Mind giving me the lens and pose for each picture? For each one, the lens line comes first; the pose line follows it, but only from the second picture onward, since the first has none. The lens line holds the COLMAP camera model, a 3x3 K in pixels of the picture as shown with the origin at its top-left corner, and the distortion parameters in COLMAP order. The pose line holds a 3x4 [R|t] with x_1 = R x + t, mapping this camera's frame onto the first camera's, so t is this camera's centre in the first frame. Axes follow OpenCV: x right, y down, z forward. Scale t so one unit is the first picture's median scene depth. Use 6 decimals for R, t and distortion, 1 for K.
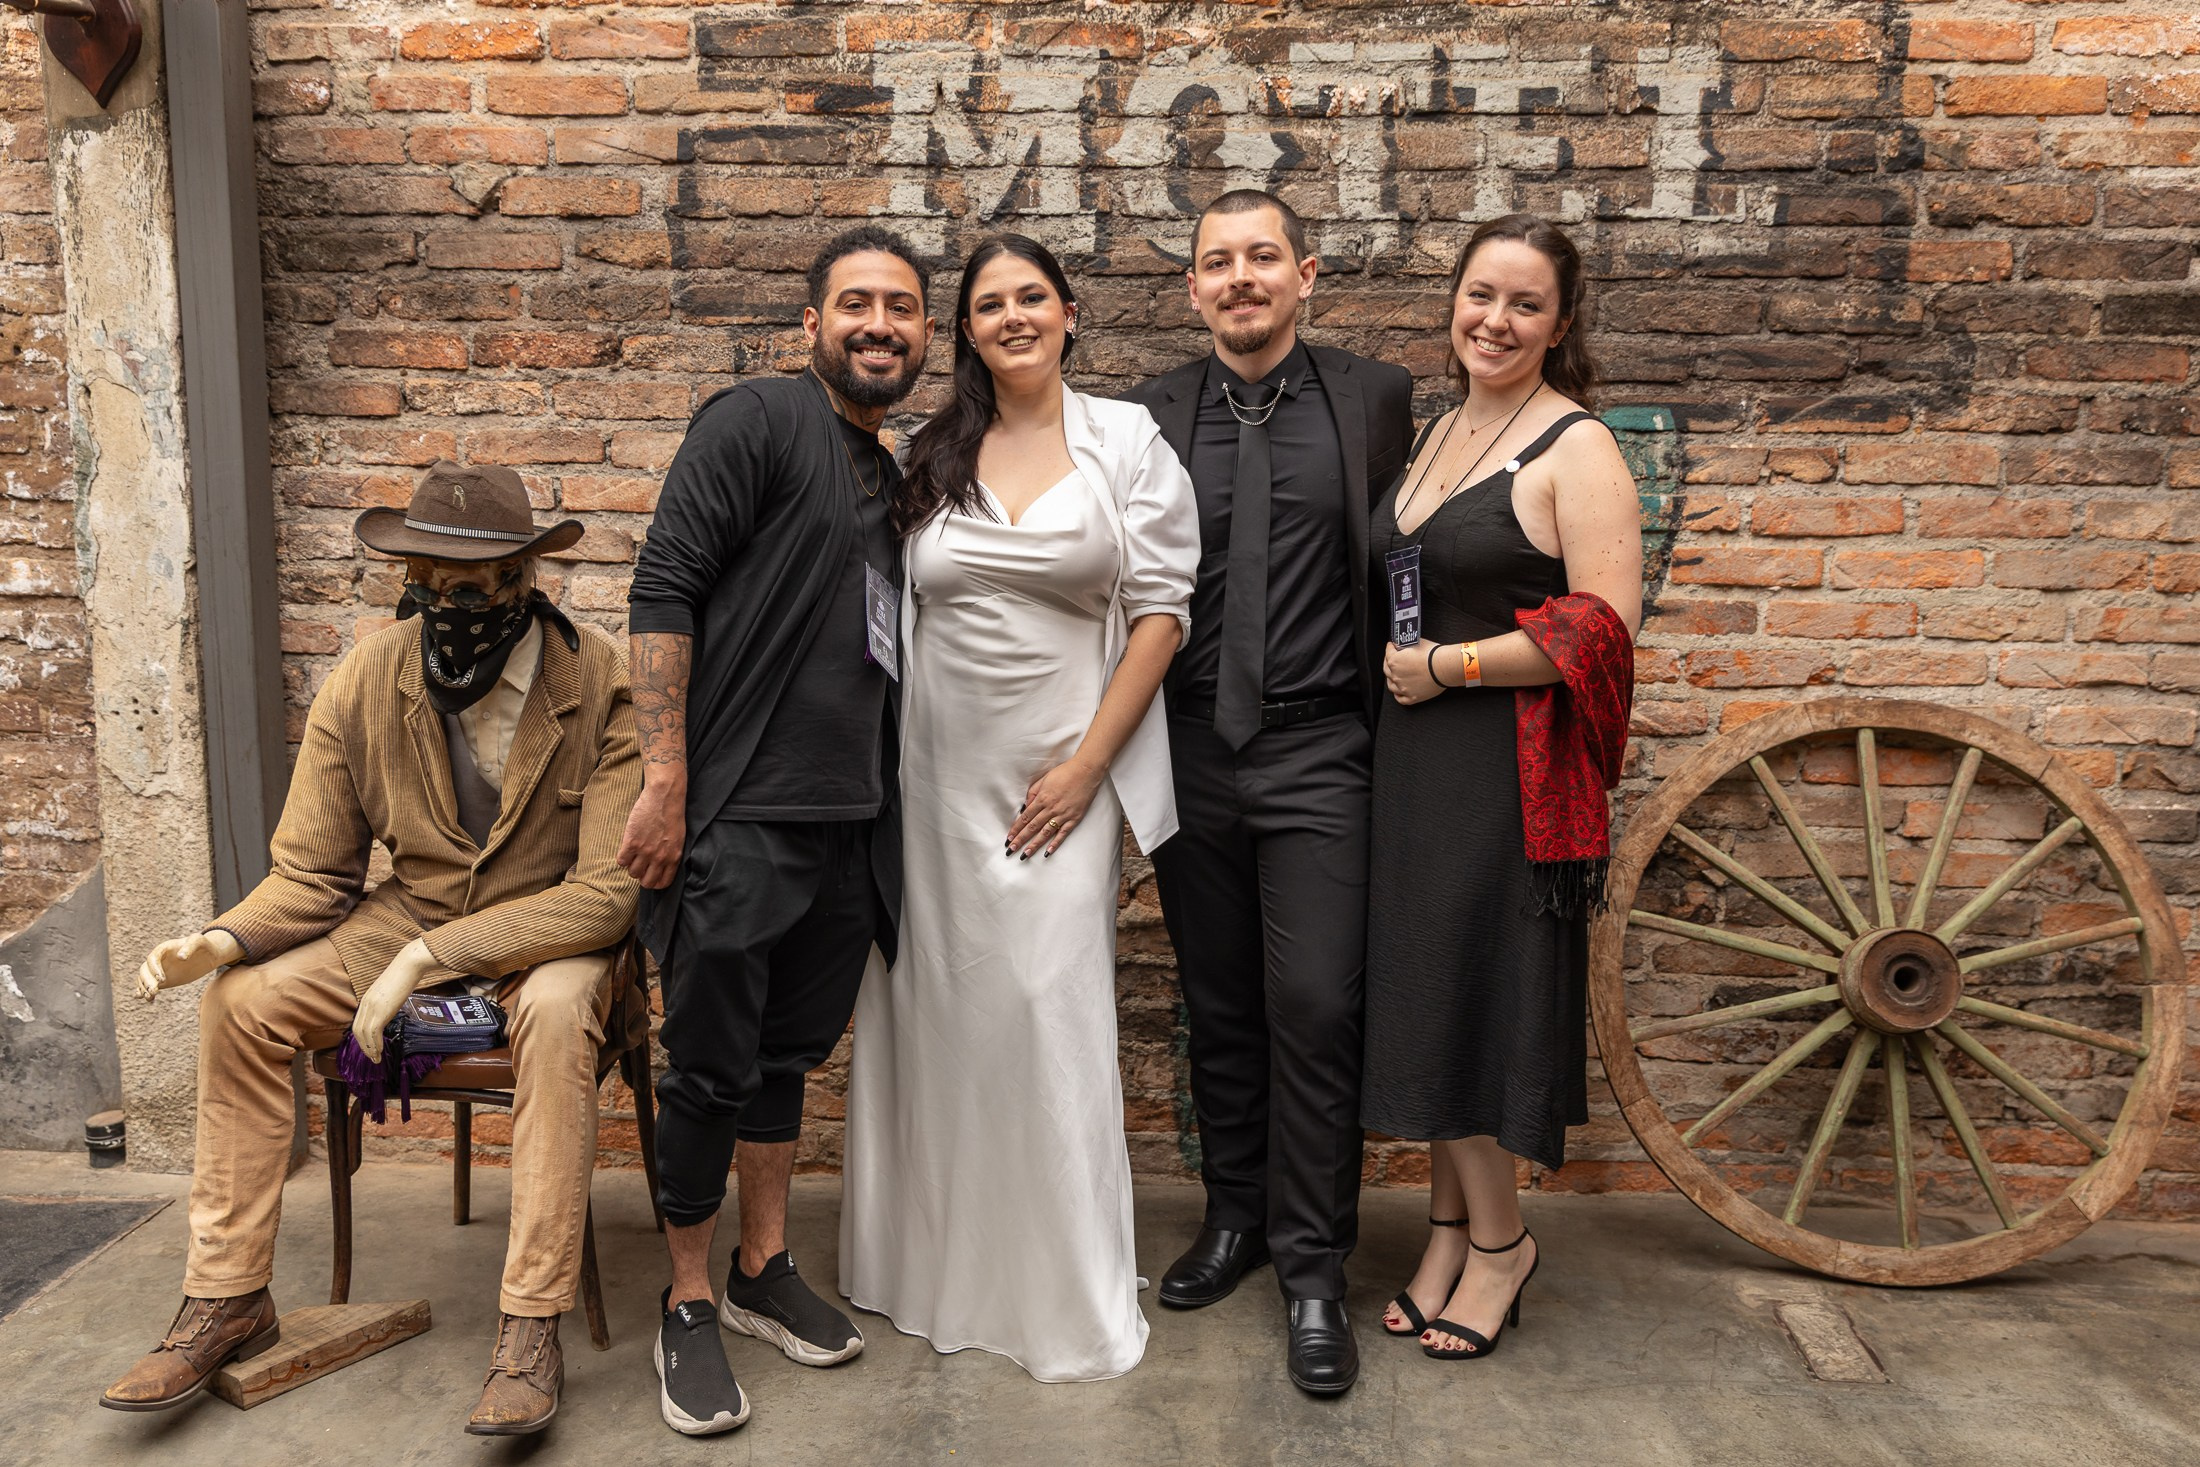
lens RADIAL K [[1835.8, 0, 1103.9], [0, 1835.8, 738.2], [0, 0, 1]] dist [-0.009414, 0.010023]
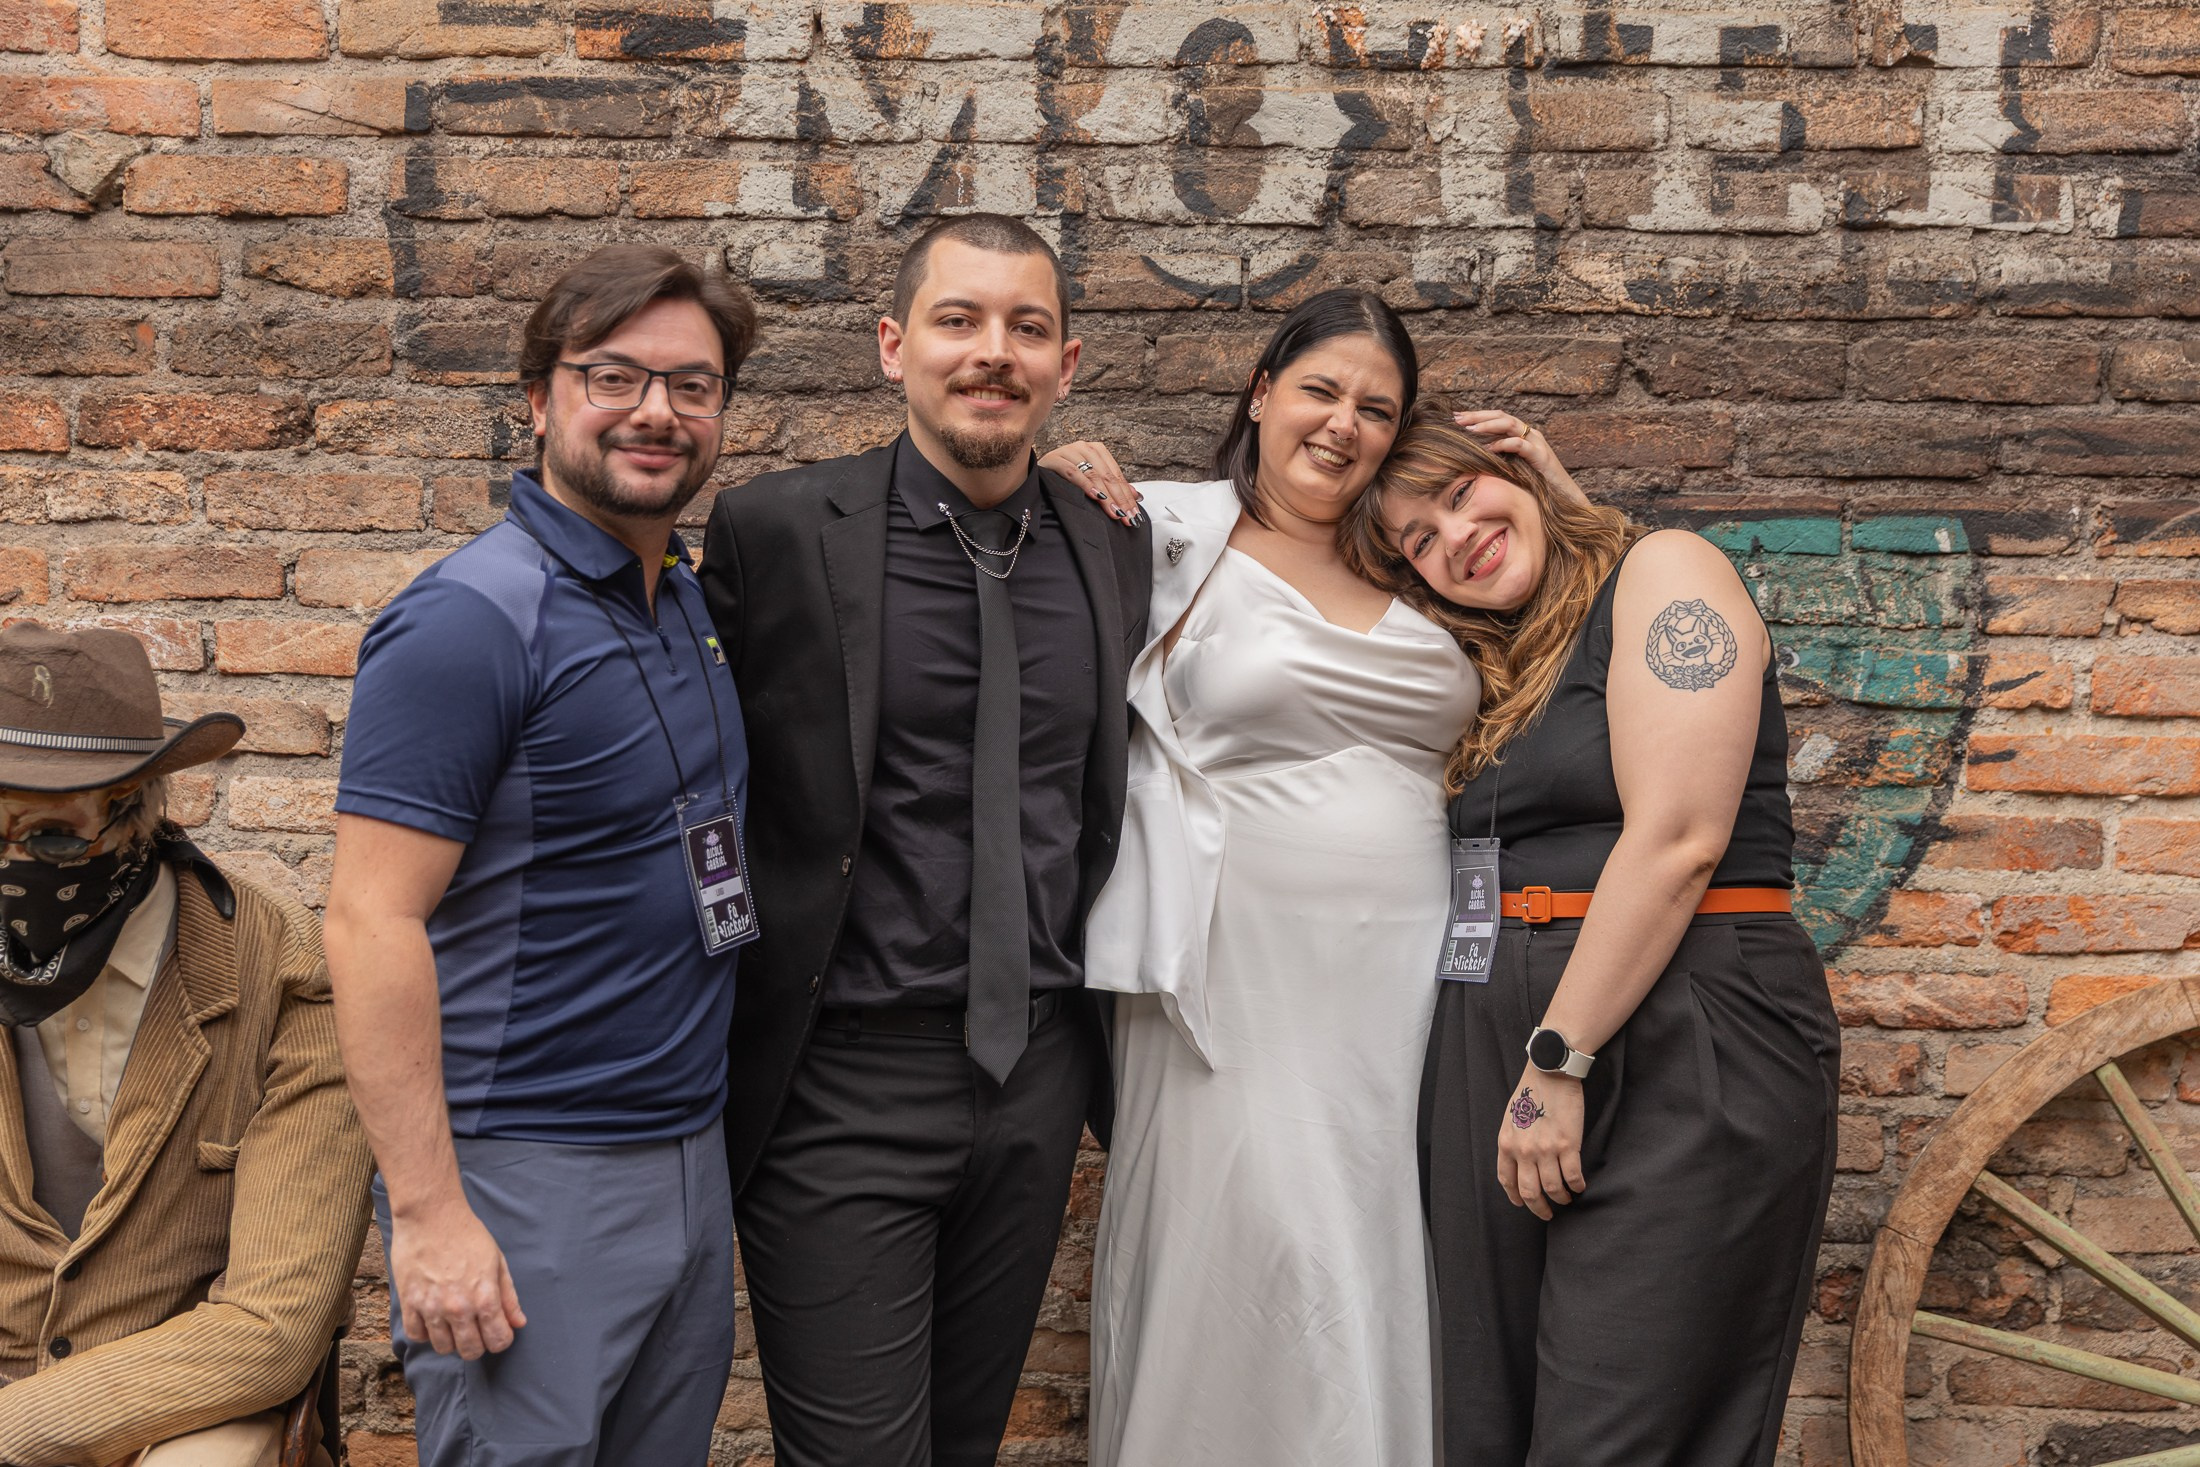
lens RADIAL K [[2736.8, 0, 1099.4], [0, 2736.8, 748.7], [0, 0, 1]] dist [0.003295, 0.000000]
pose [[0.999810, -0.001582, 0.019420, -0.010143], [0.002690, 0.998363, -0.057127, -0.046177], [-0.019298, 0.057169, 0.998178, 0.058033]]
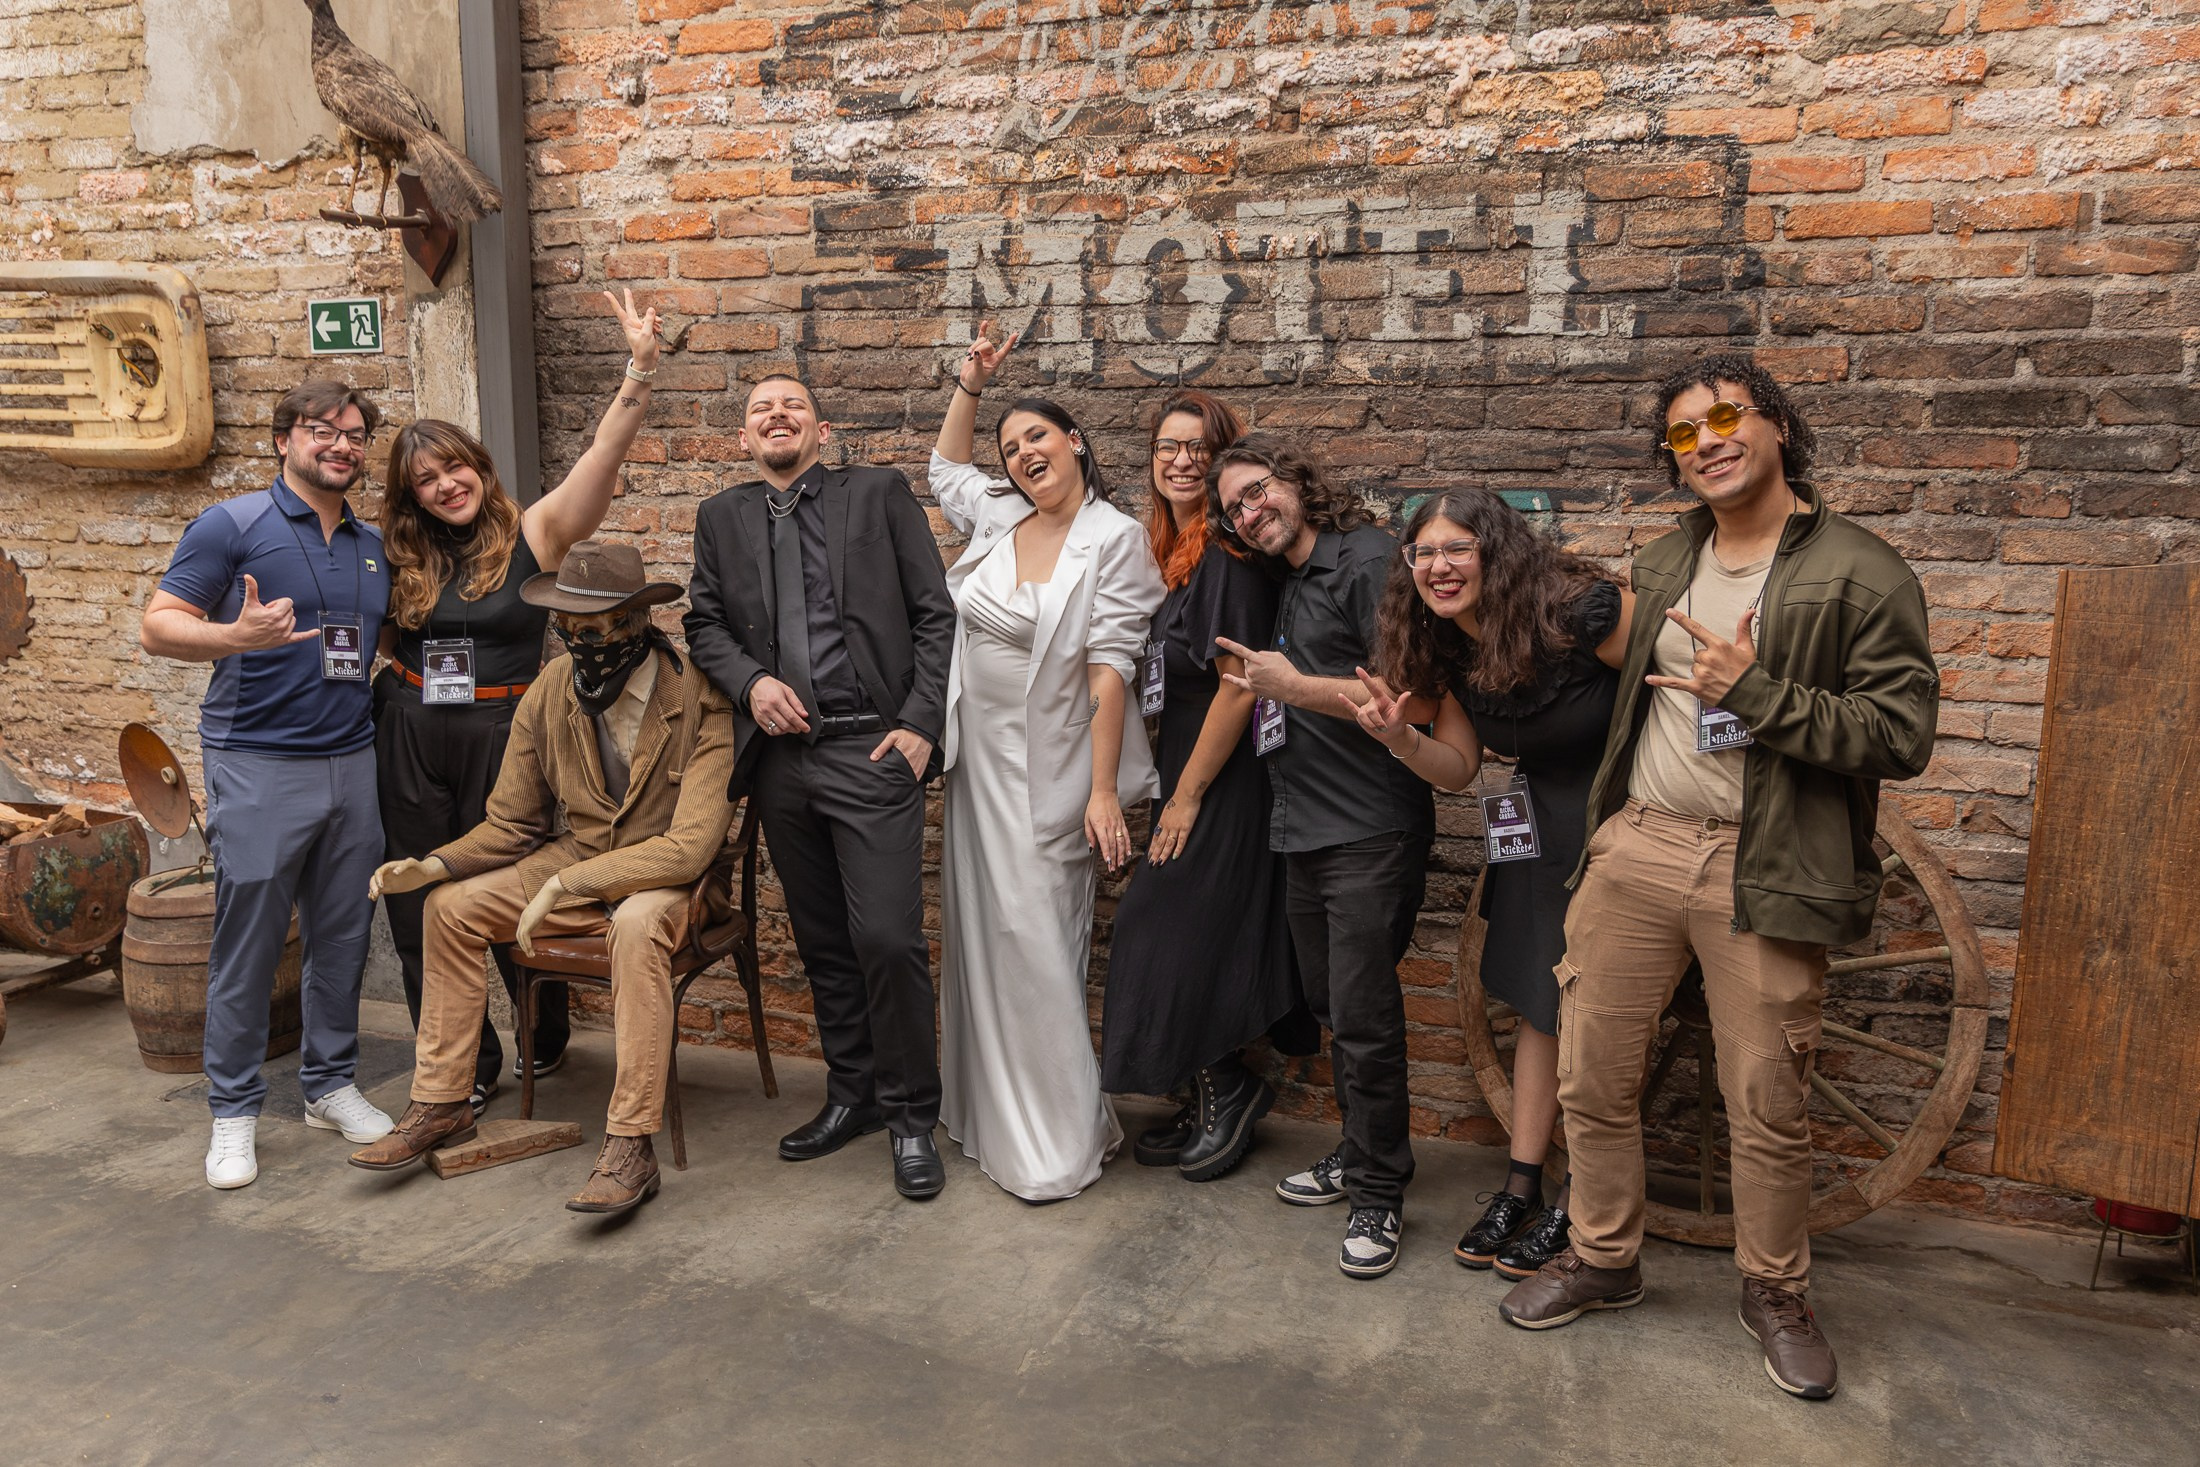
lens RADIAL K [[1719.2, 0, 1078.7], [0, 1719.2, 733.7], [0, 0, 1]] dist [-0.001591, 0.002616]
pose [[0.957448, 0.037920, -0.286103, 0.343296], [-0.035763, 0.999279, 0.012765, -0.026335], [0.286381, -0.001990, 0.958114, -0.158261]]
